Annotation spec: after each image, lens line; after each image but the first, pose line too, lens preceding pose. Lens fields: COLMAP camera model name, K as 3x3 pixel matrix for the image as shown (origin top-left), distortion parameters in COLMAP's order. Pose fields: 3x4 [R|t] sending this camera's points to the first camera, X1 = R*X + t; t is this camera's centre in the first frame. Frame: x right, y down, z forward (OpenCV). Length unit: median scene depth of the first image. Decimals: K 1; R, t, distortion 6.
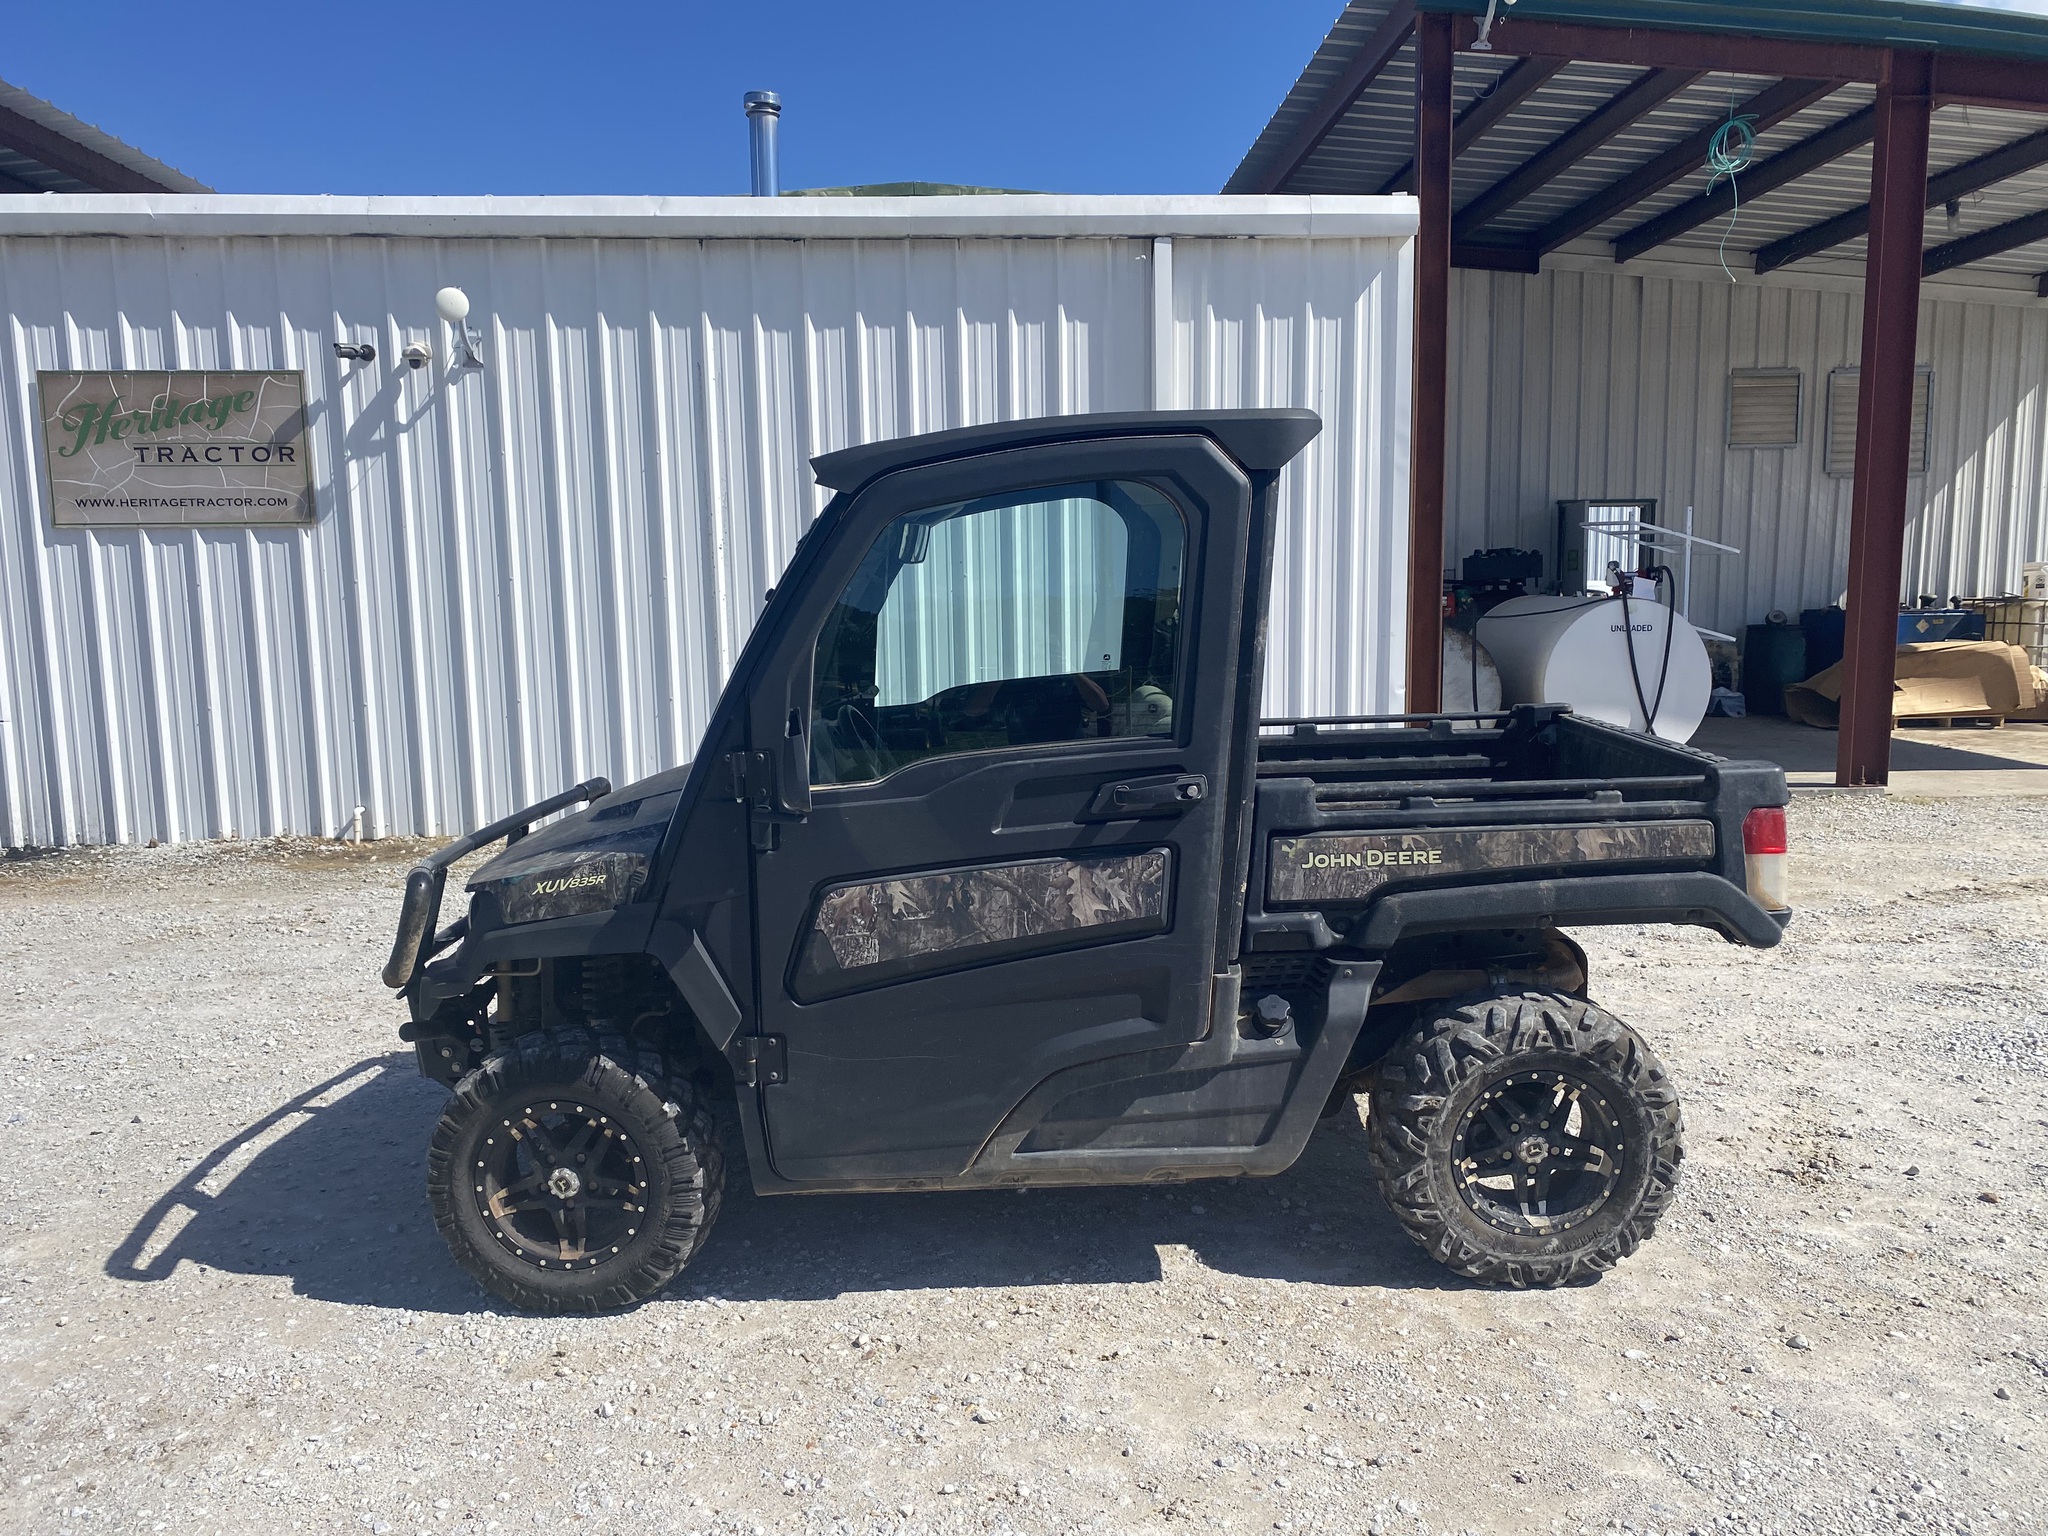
lens RADIAL K [[1523.7, 0, 1024.0], [0, 1523.7, 768.0], [0, 0, 1]] dist [0.031791, -0.051065]
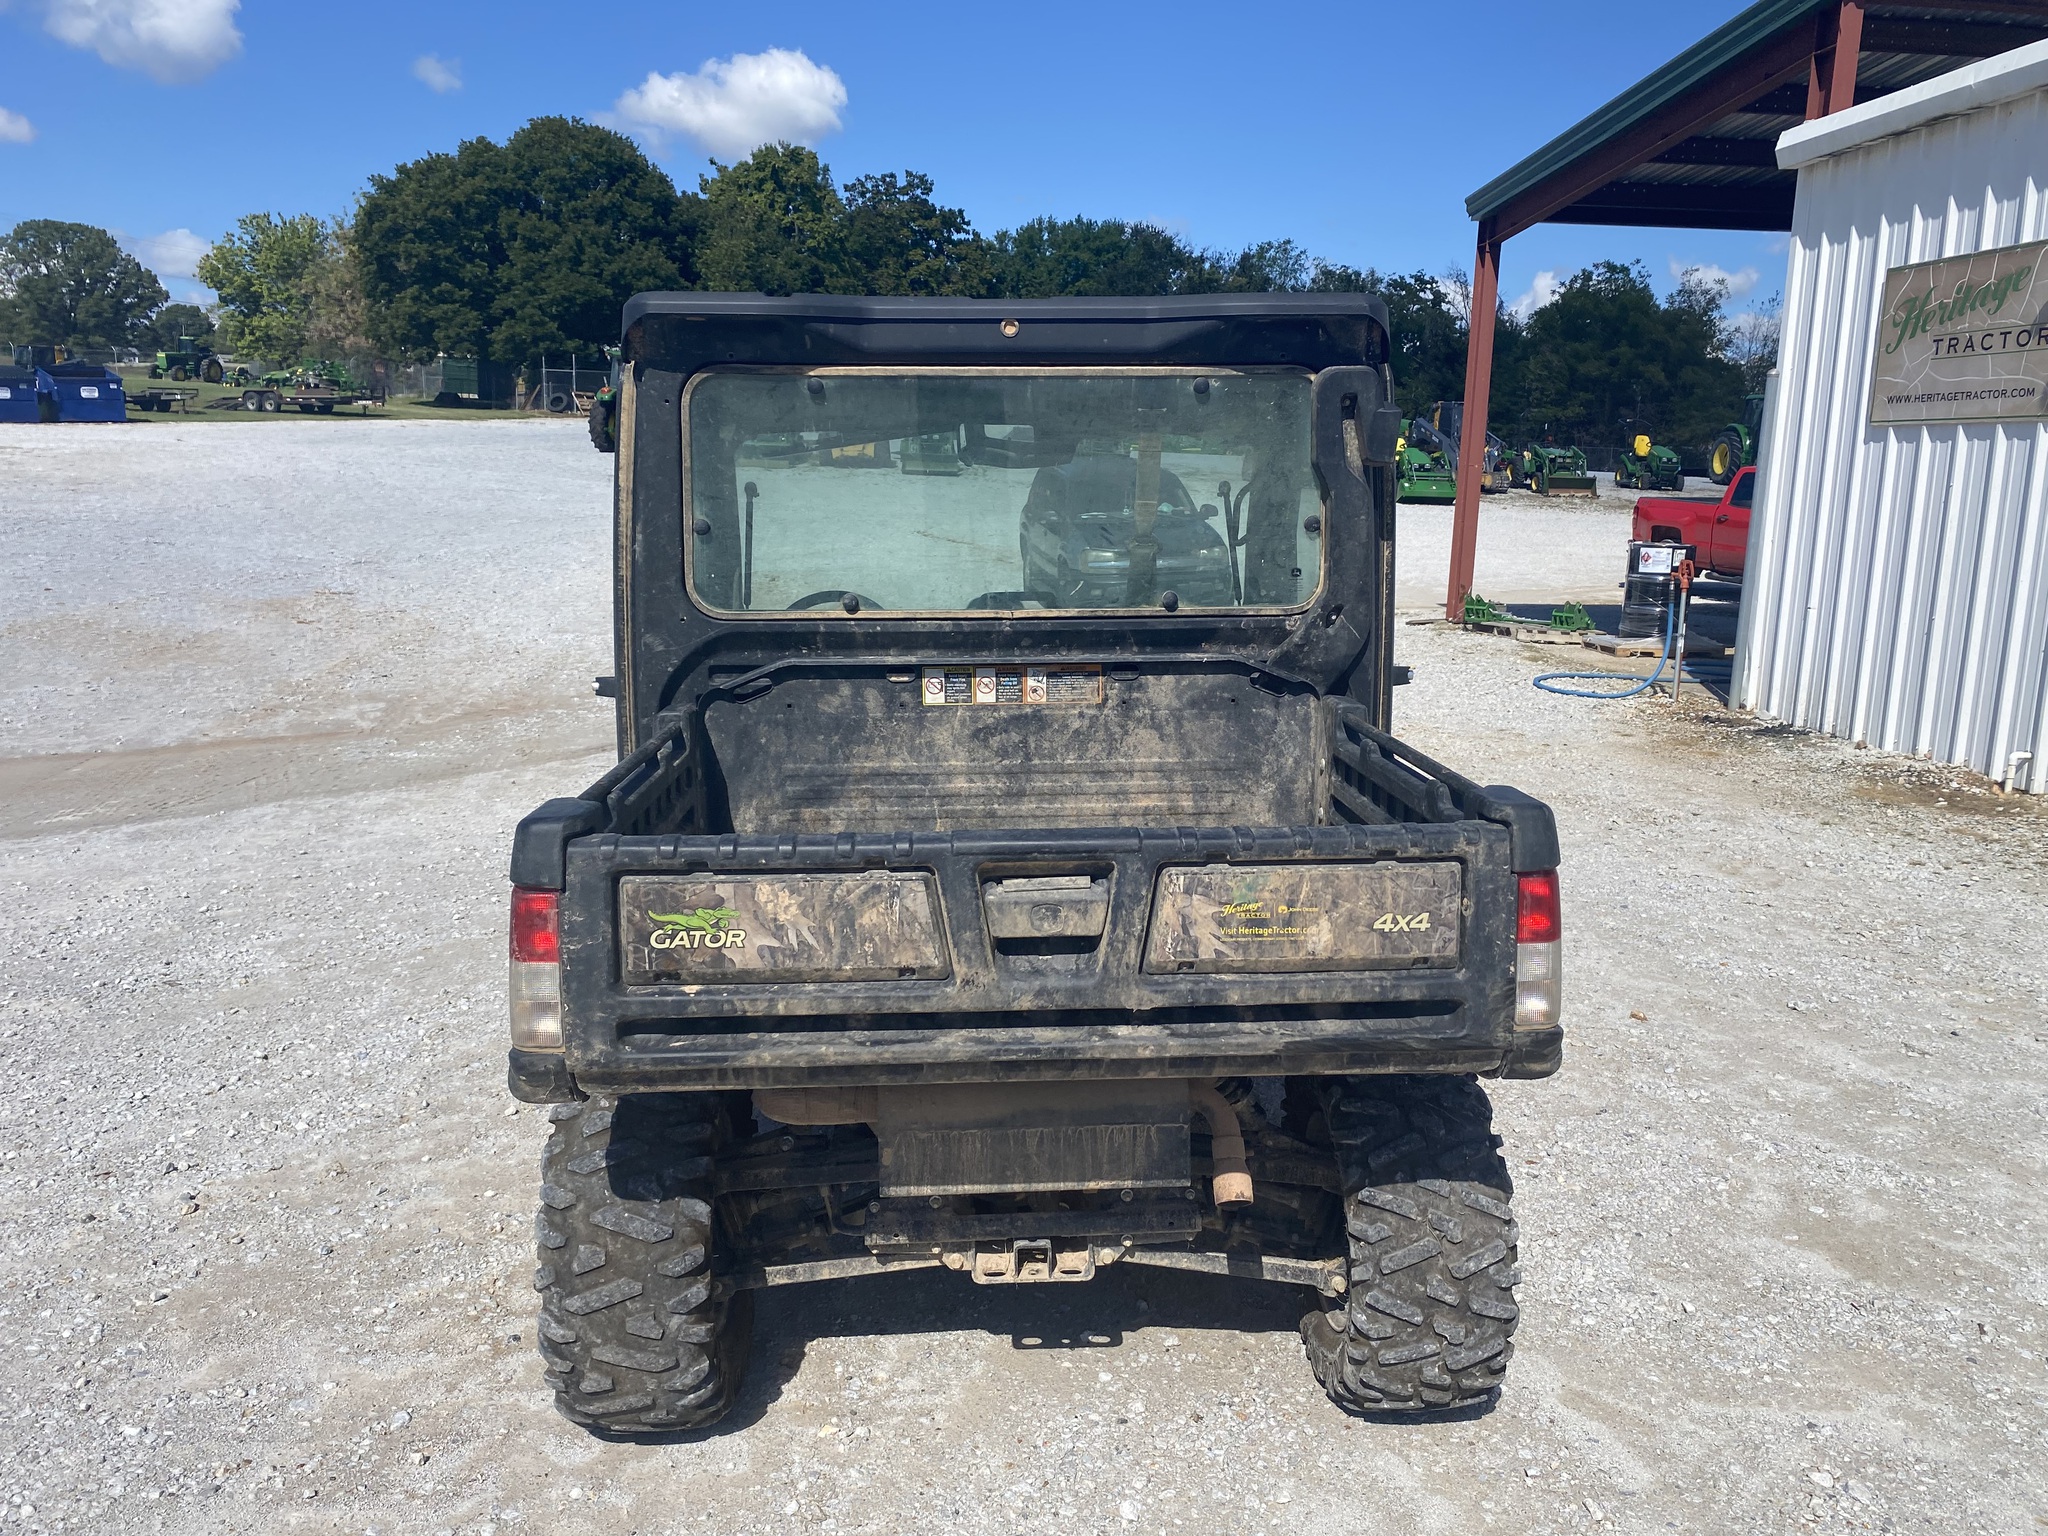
lens RADIAL K [[1524.1, 0, 1036.3], [0, 1524.1, 768.6], [0, 0, 1]] dist [0.007528, -0.003911]
pose [[0.063928, 0.207730, -0.976095, 1.060251], [-0.141610, 0.970086, 0.197177, -0.163145], [0.987856, 0.125620, 0.091432, 1.102866]]
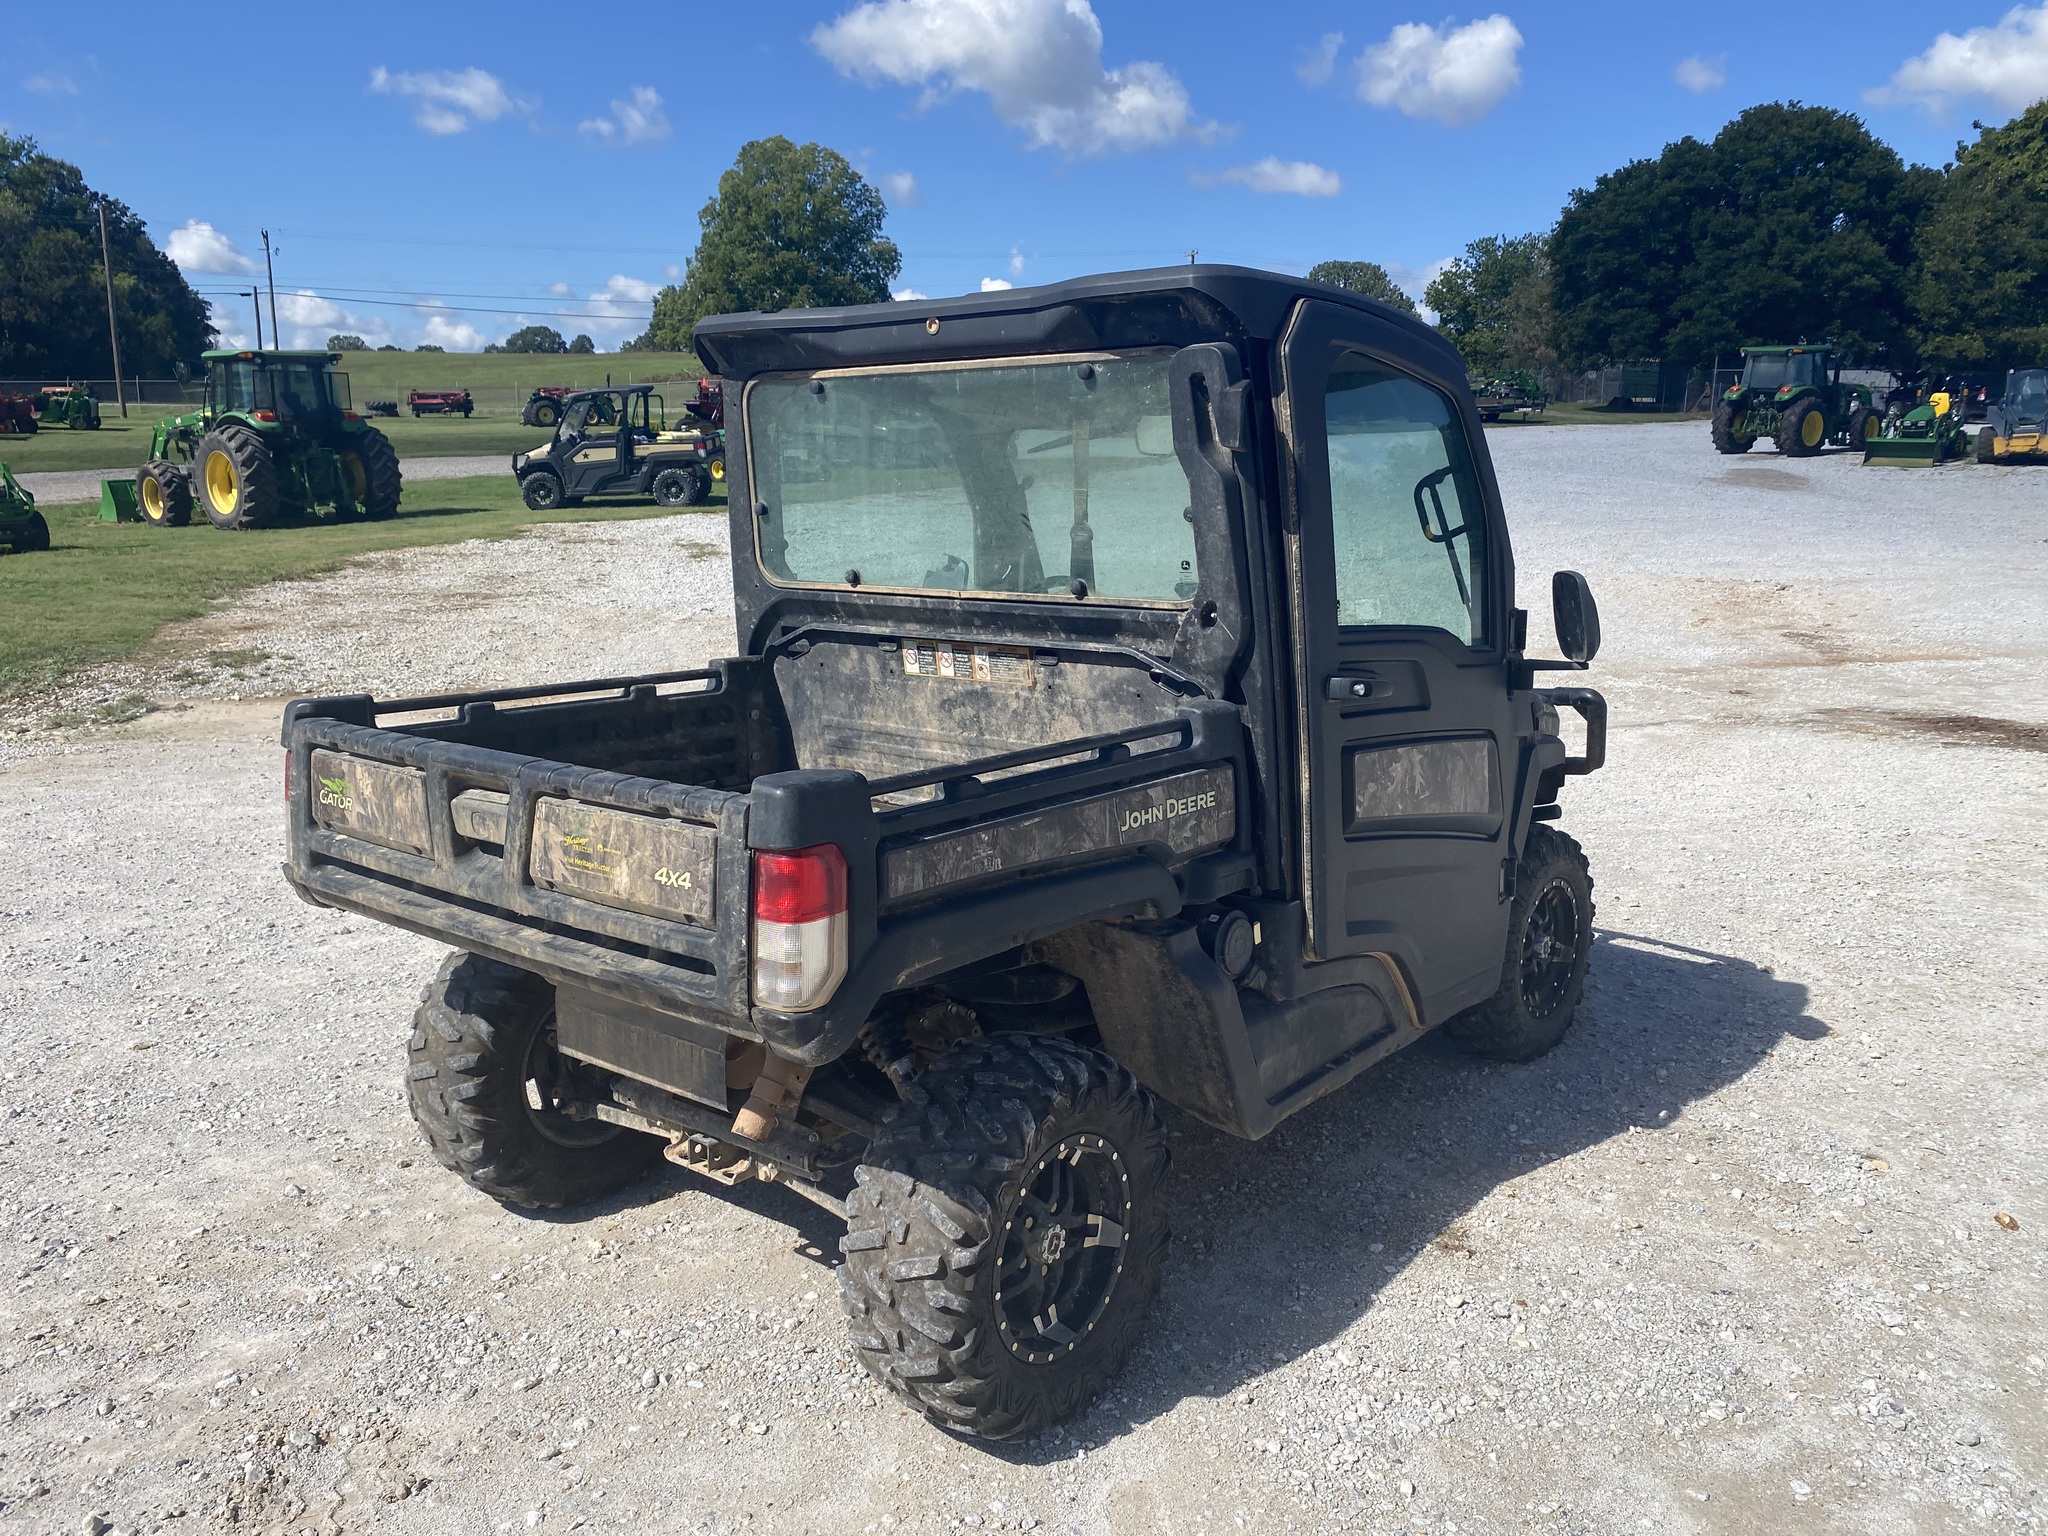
lens RADIAL K [[1534.0, 0, 1084.8], [0, 1534.0, 766.2], [0, 0, 1]] dist [0.001308, 0.007811]
pose [[-0.599705, 0.166233, -0.782765, 0.886093], [-0.100674, 0.954741, 0.279884, -0.246682], [0.793863, 0.246652, -0.555827, 1.785252]]
